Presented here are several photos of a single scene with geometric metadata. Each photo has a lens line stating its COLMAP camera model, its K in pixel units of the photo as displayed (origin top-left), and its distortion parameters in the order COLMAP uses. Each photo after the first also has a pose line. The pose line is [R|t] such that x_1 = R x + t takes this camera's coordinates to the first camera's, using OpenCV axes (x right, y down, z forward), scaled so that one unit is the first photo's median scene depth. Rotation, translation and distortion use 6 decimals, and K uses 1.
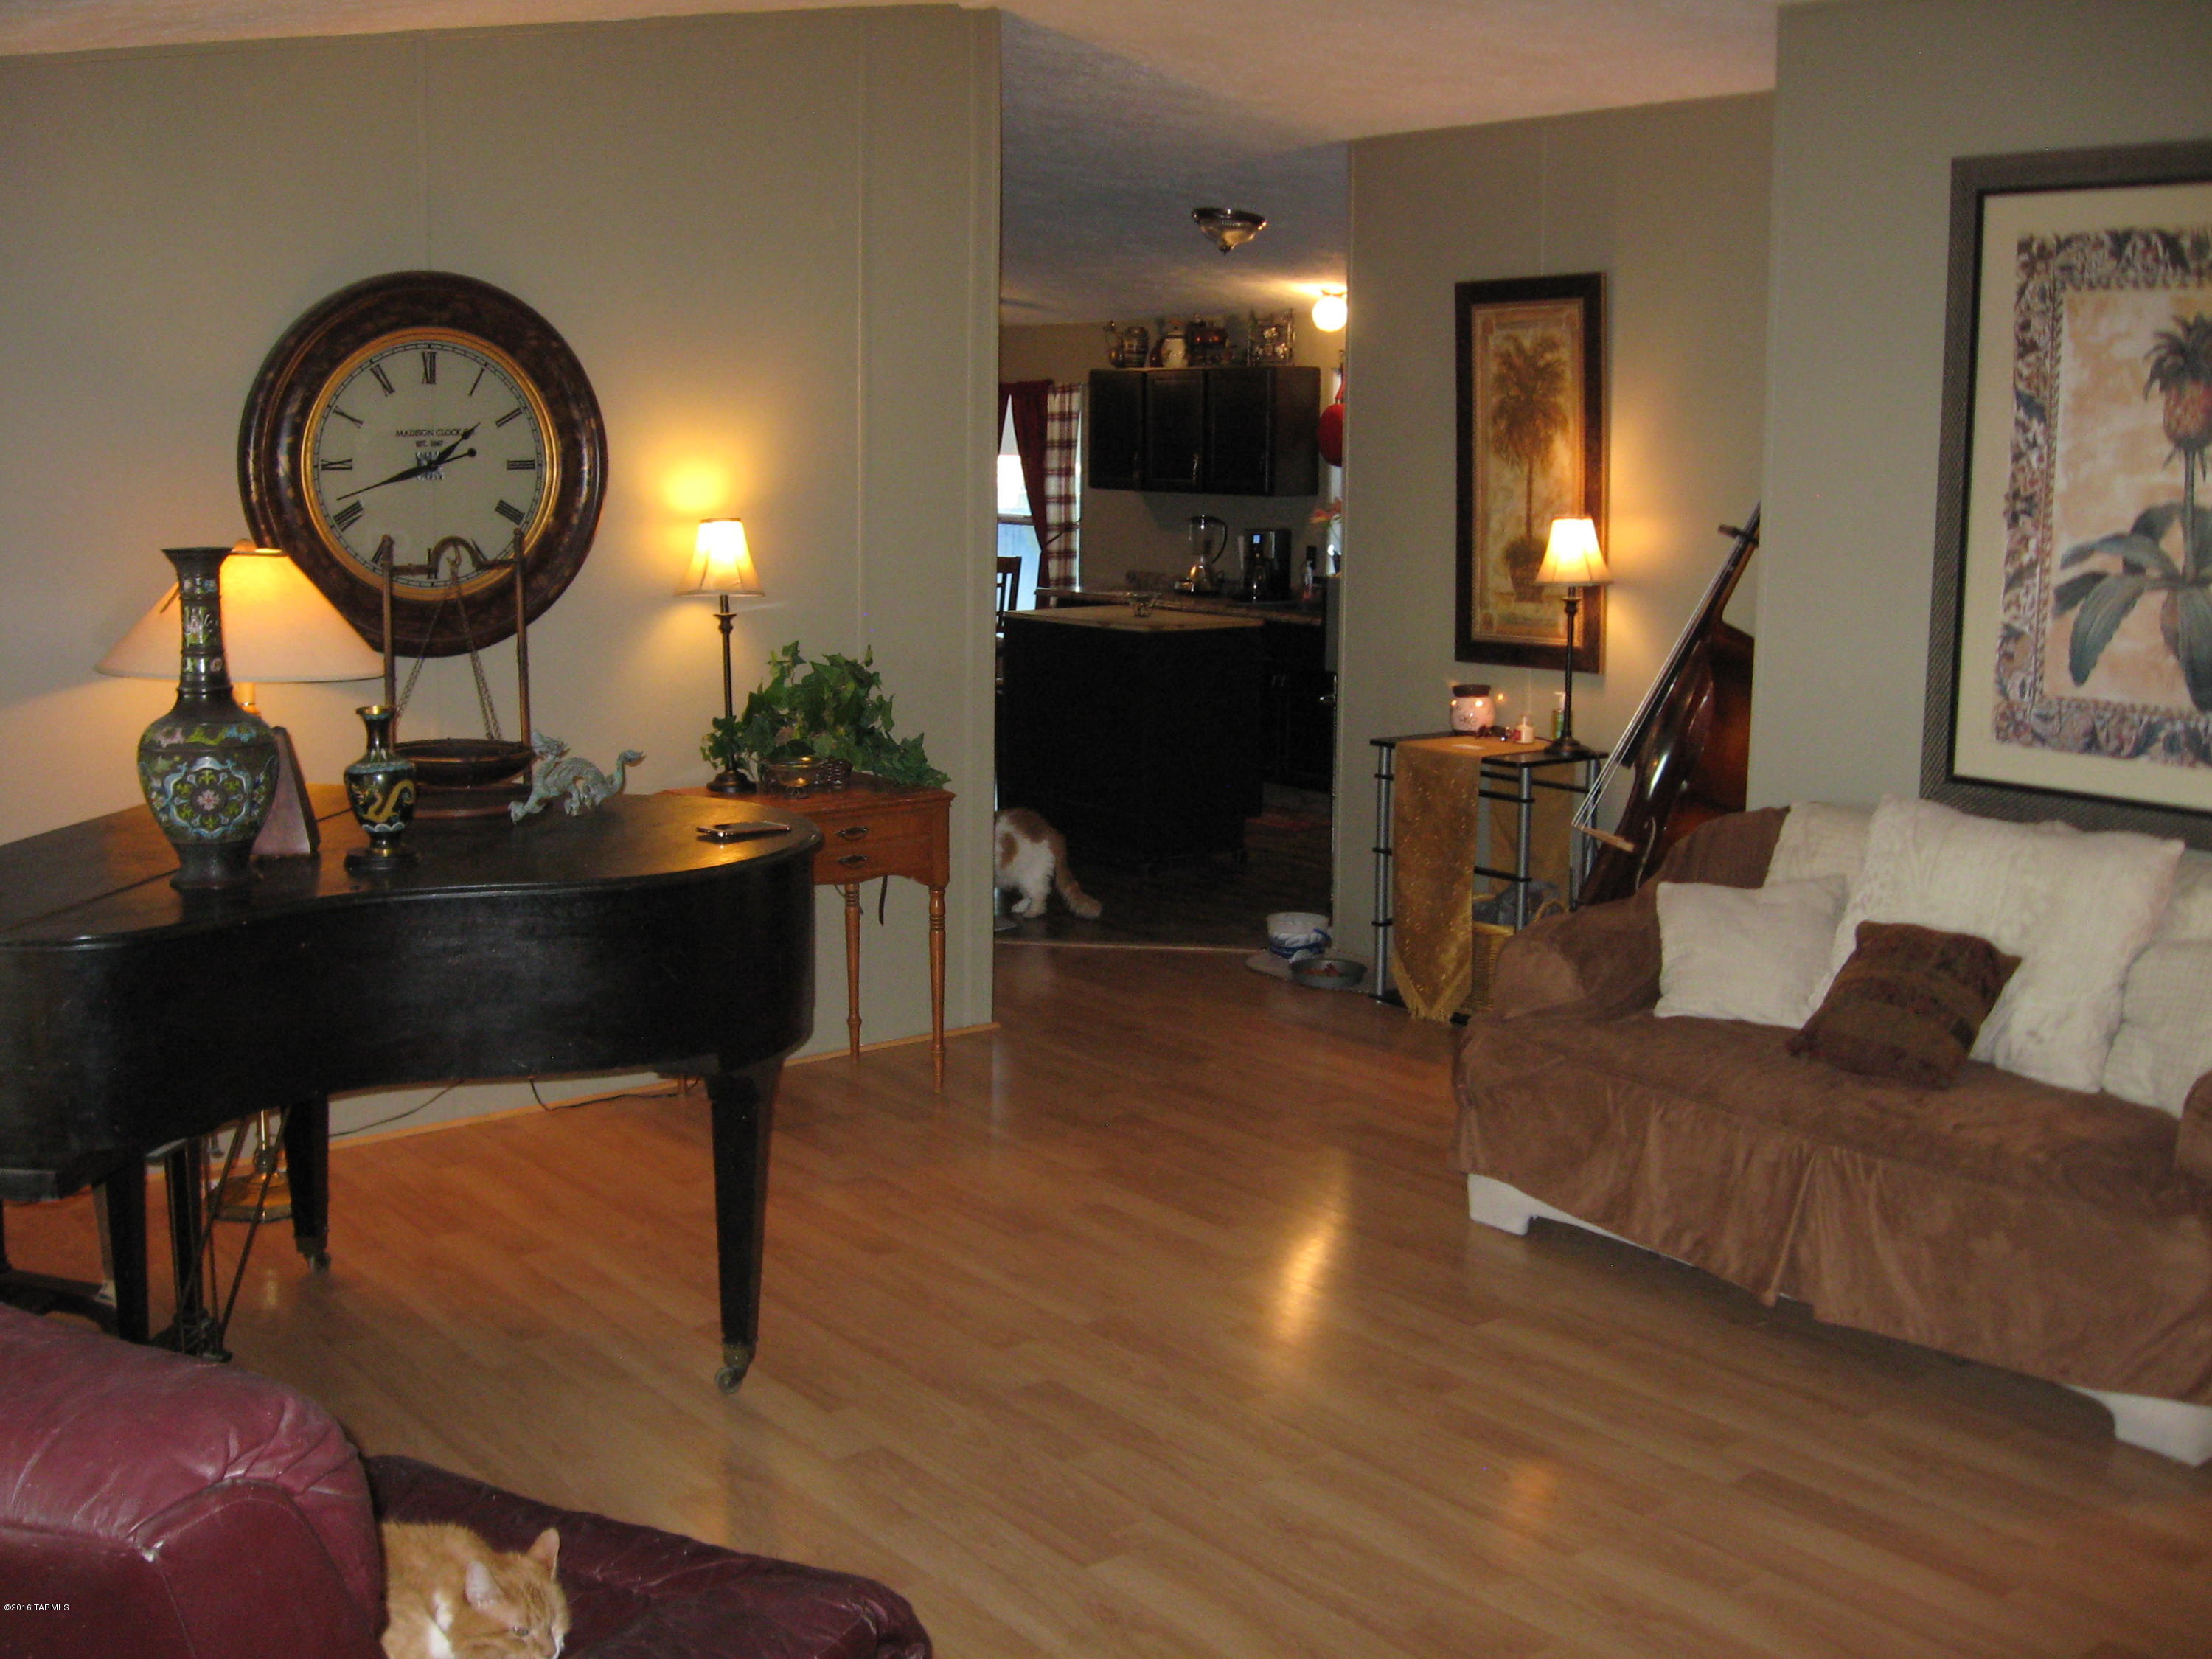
lens RADIAL K [[2296.7, 0, 1091.0], [0, 2296.7, 845.6], [0, 0, 1]] dist [-0.114231, 0.000000]
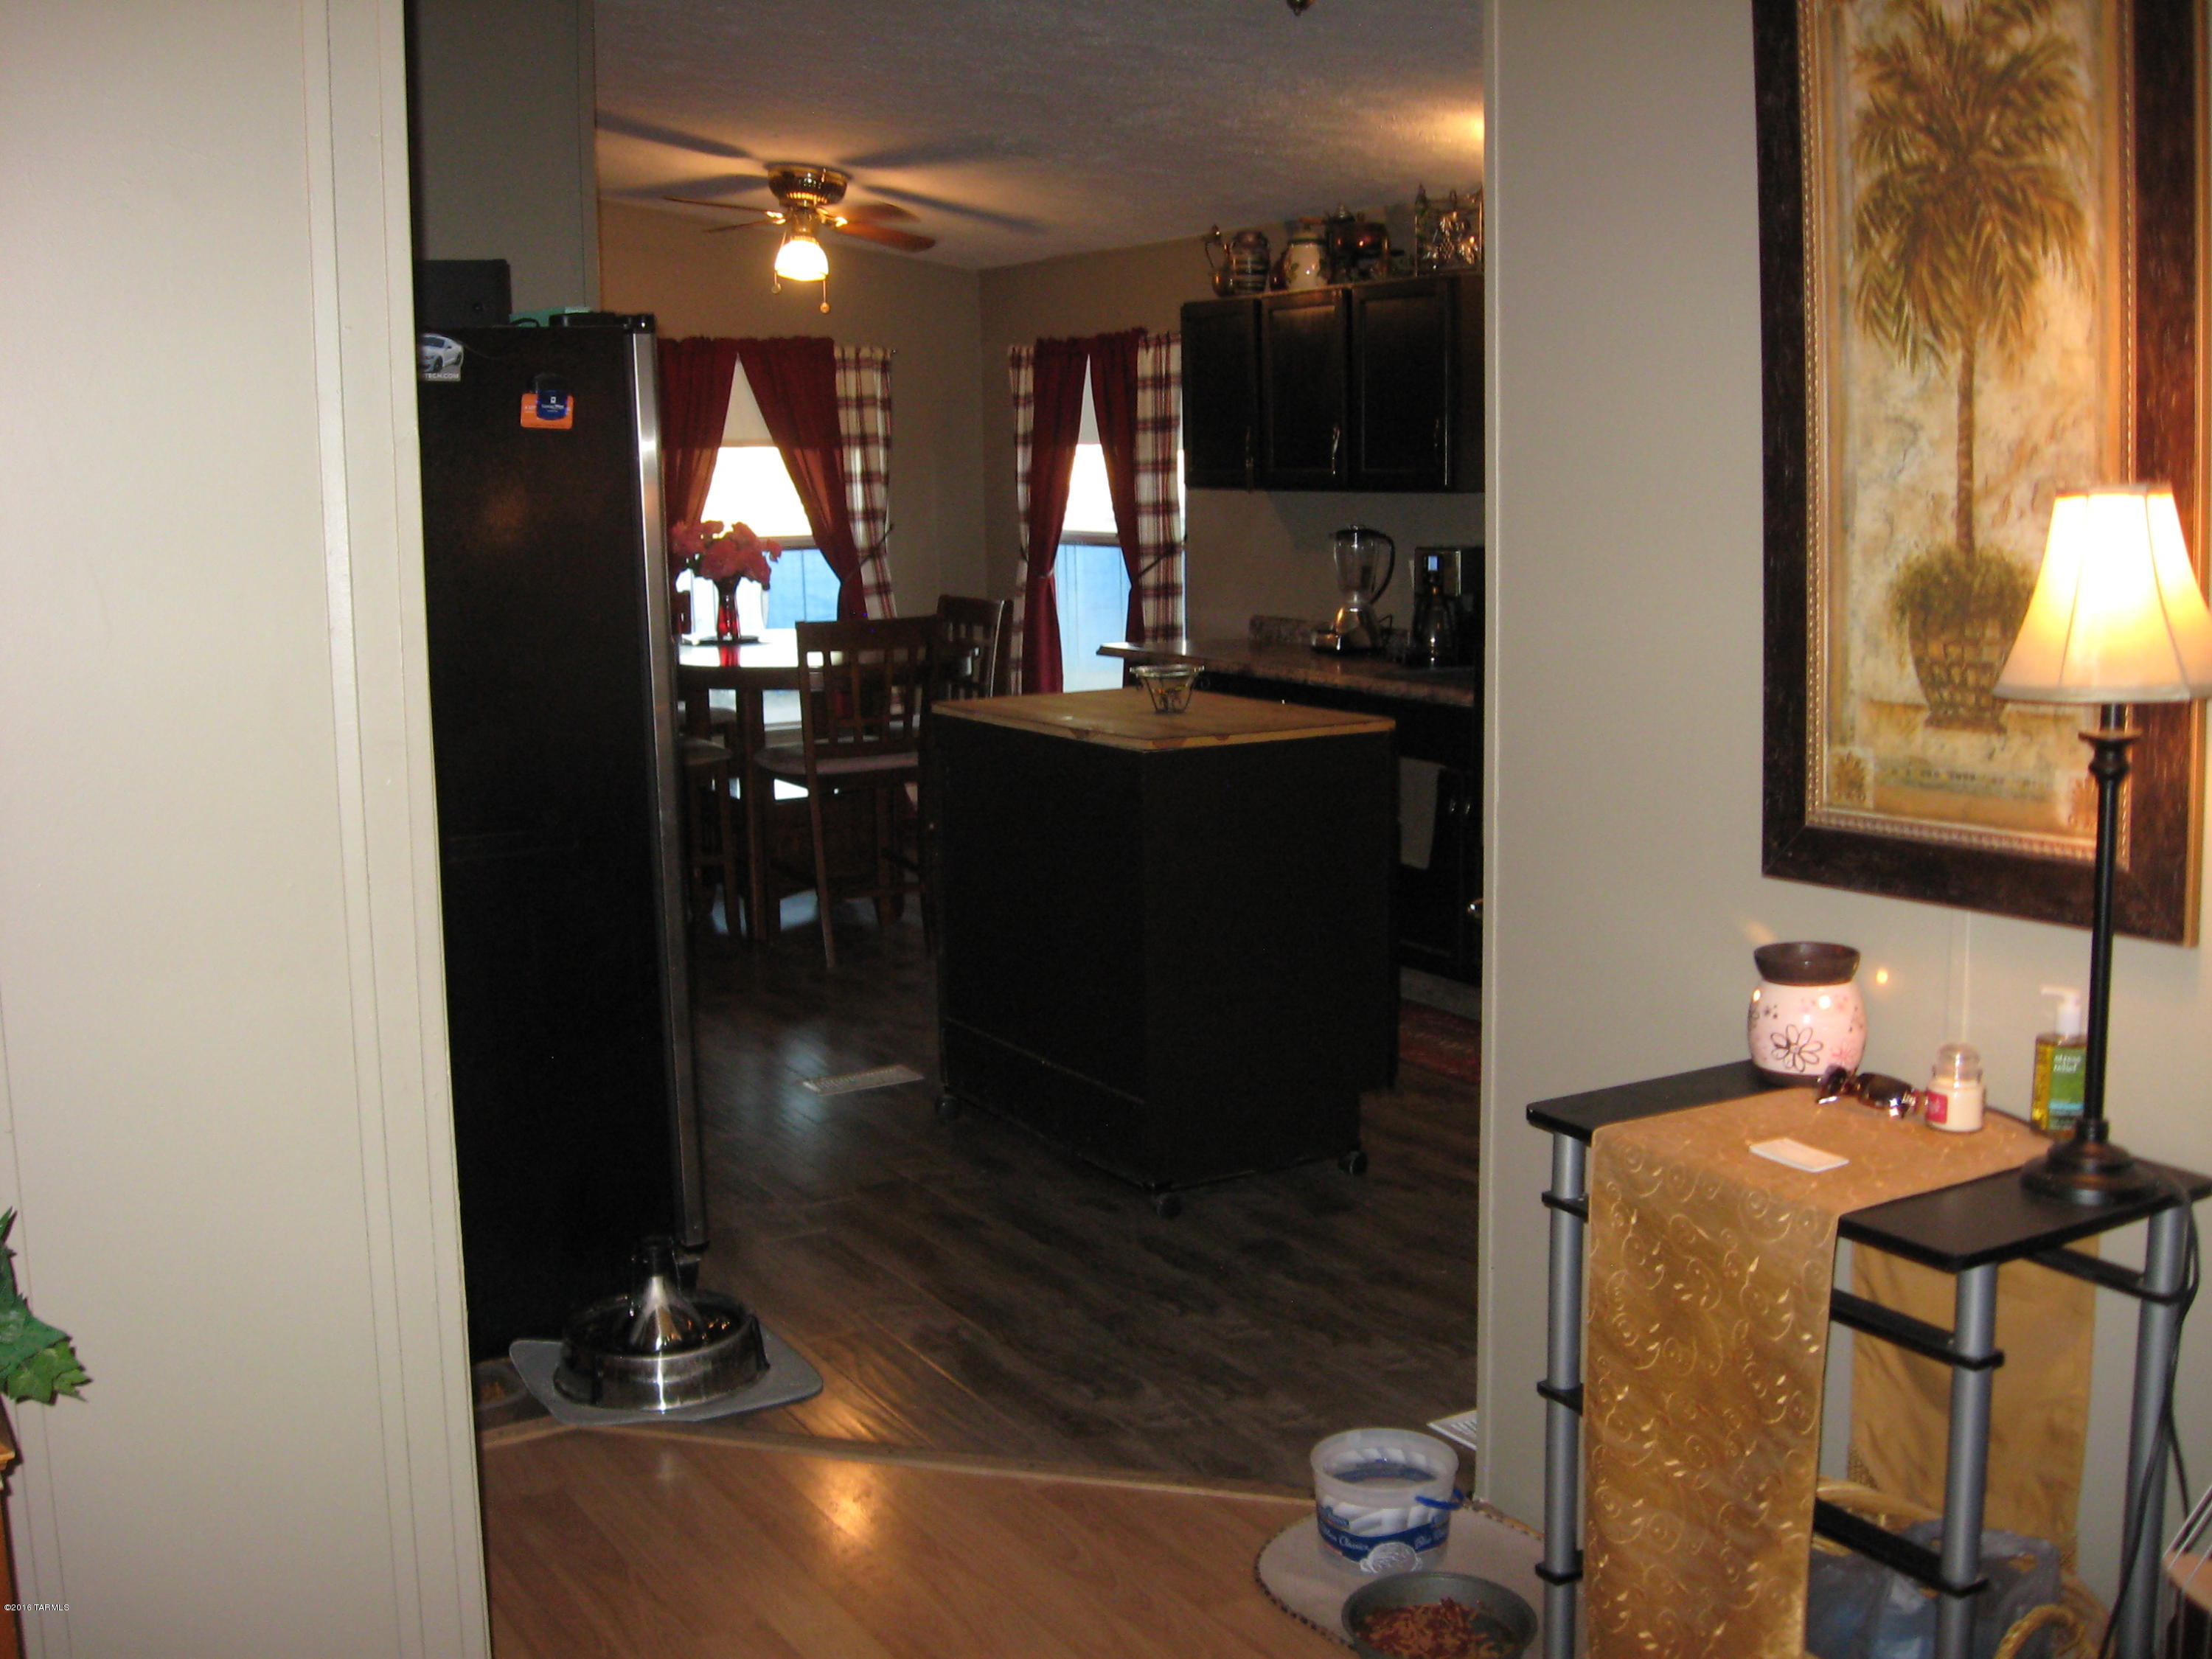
lens RADIAL K [[2296.7, 0, 1095.7], [0, 2296.7, 812.0], [0, 0, 1]] dist [-0.114231, 0.000000]
pose [[0.991160, -0.003503, -0.132625, 0.064678], [0.000093, 0.999669, -0.025709, -0.053476], [0.132671, 0.025469, 0.990833, 0.396936]]
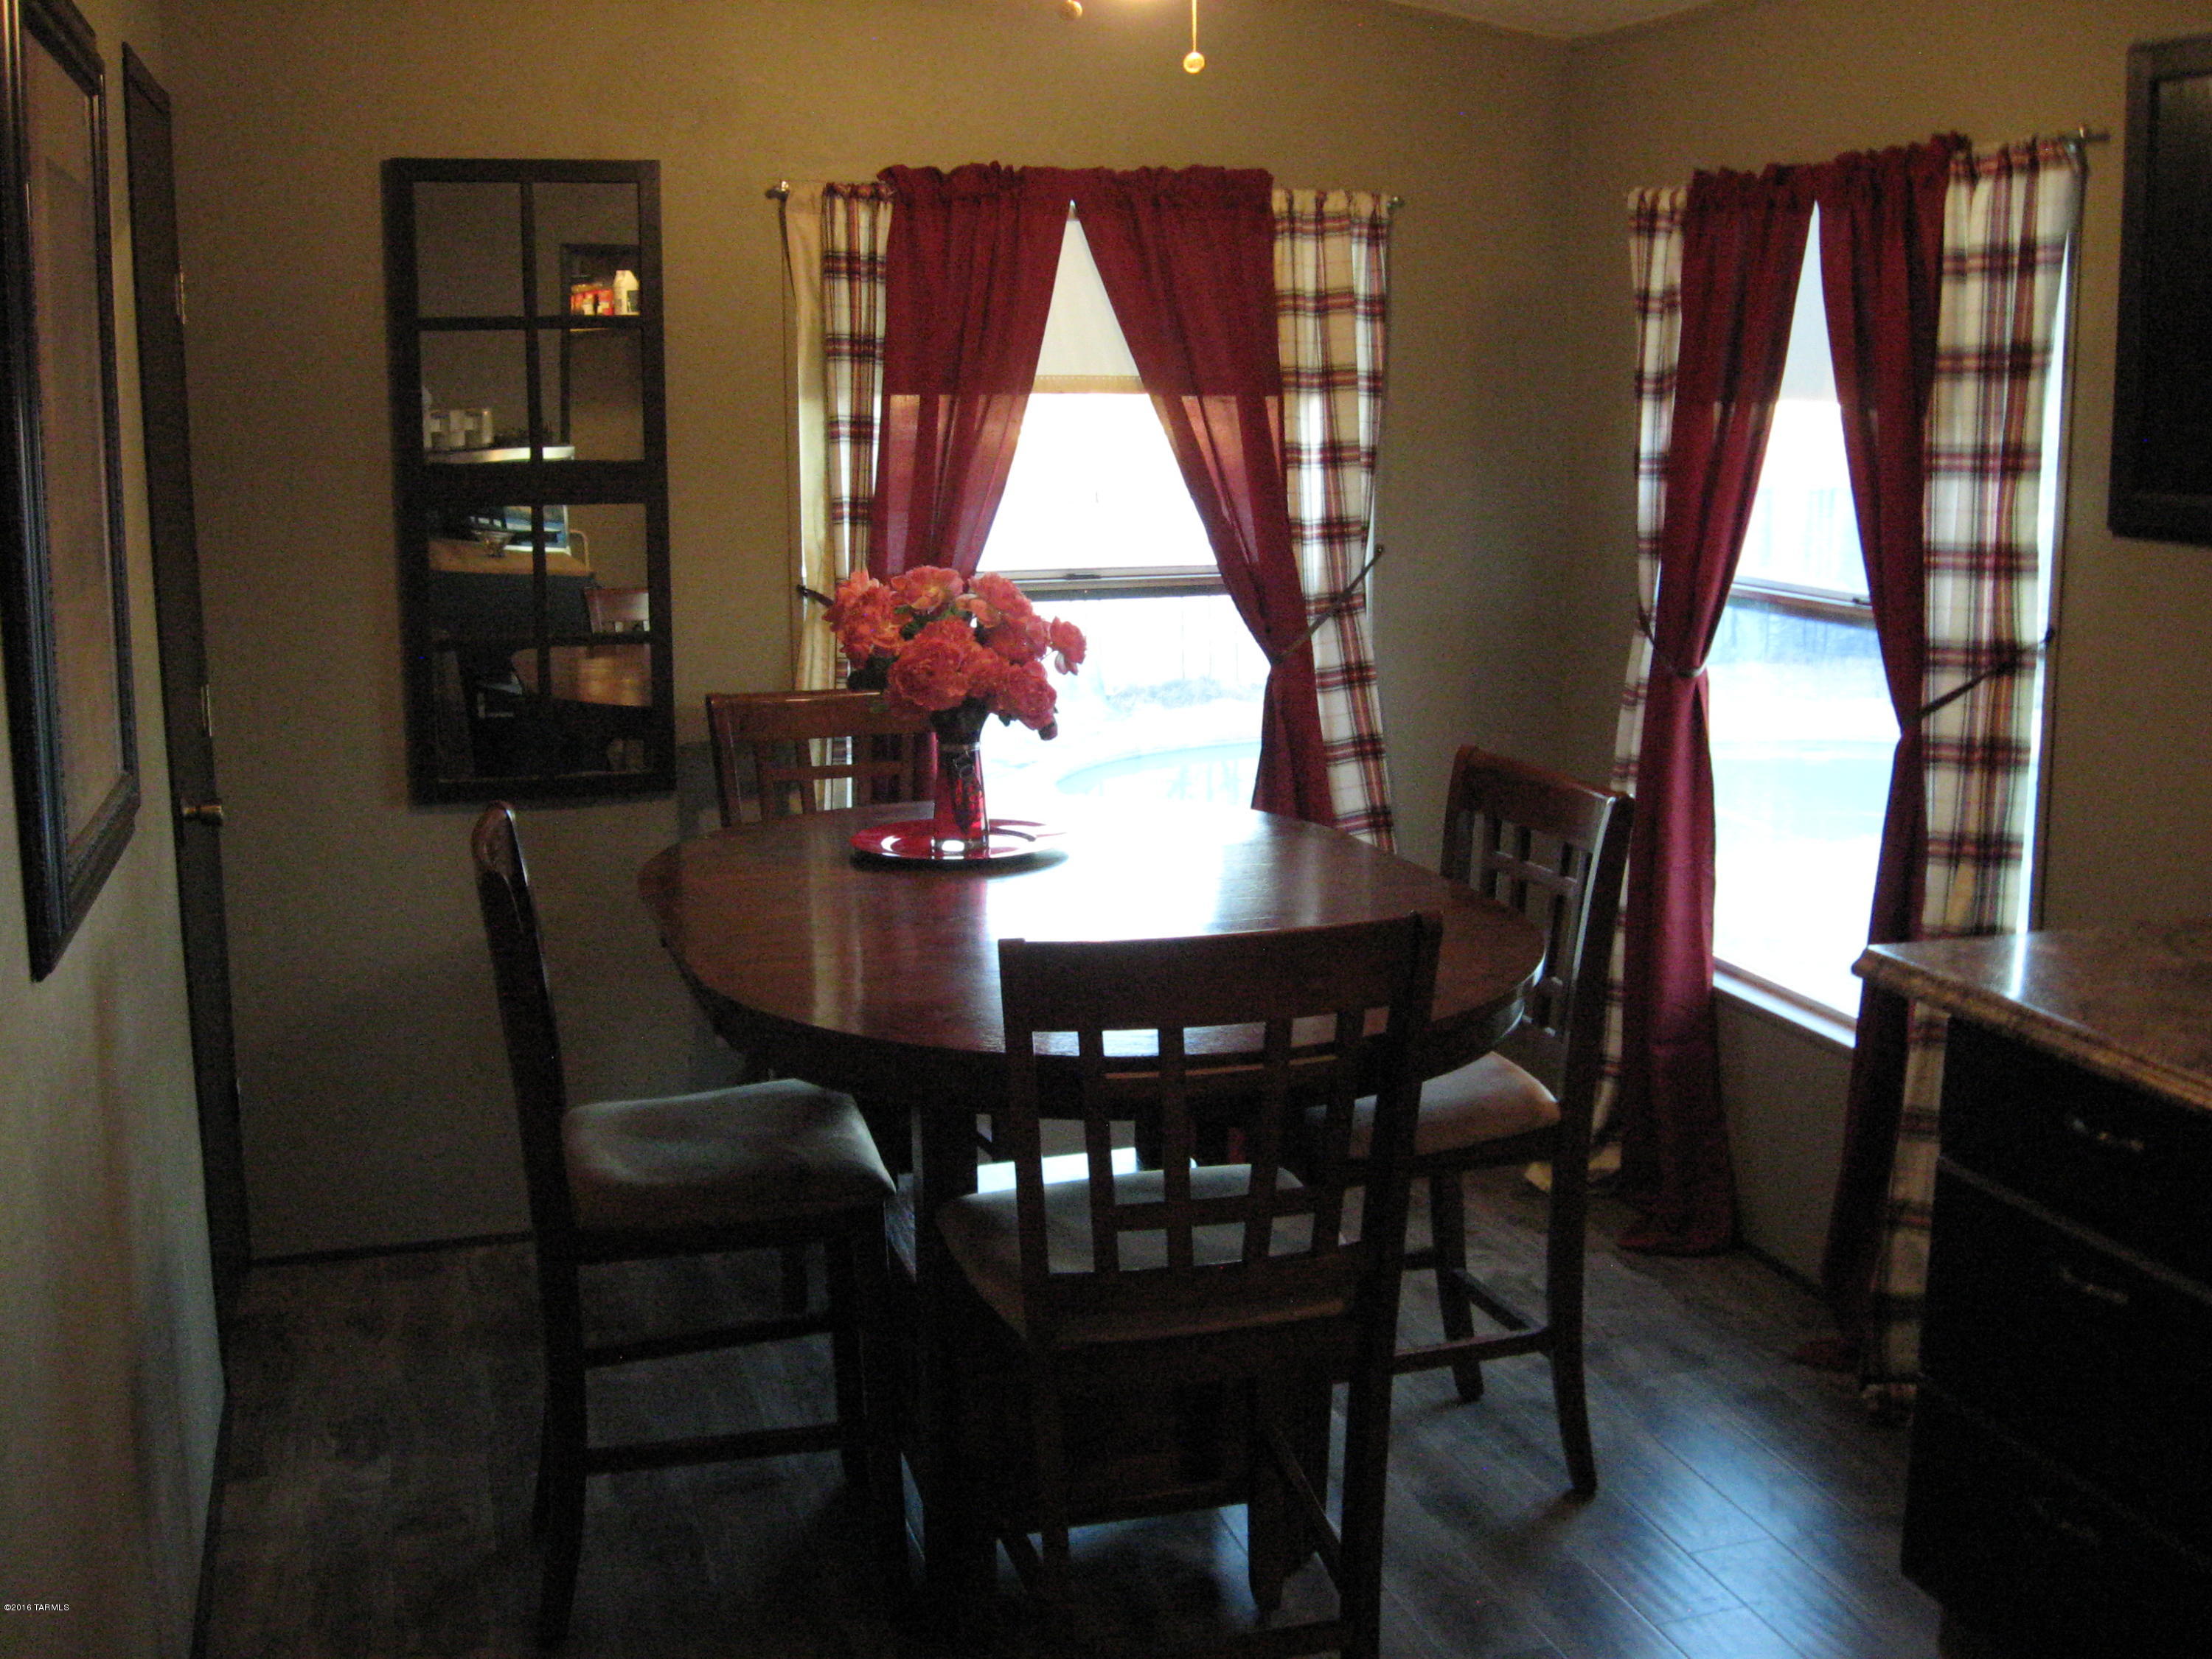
lens RADIAL K [[2296.7, 0, 1114.0], [0, 2296.7, 813.6], [0, 0, 1]] dist [-0.114231, 0.000000]
pose [[0.933135, 0.051927, -0.355757, -0.014220], [-0.049117, 0.998649, 0.016934, -0.137239], [0.356156, 0.001672, 0.934425, 0.809029]]
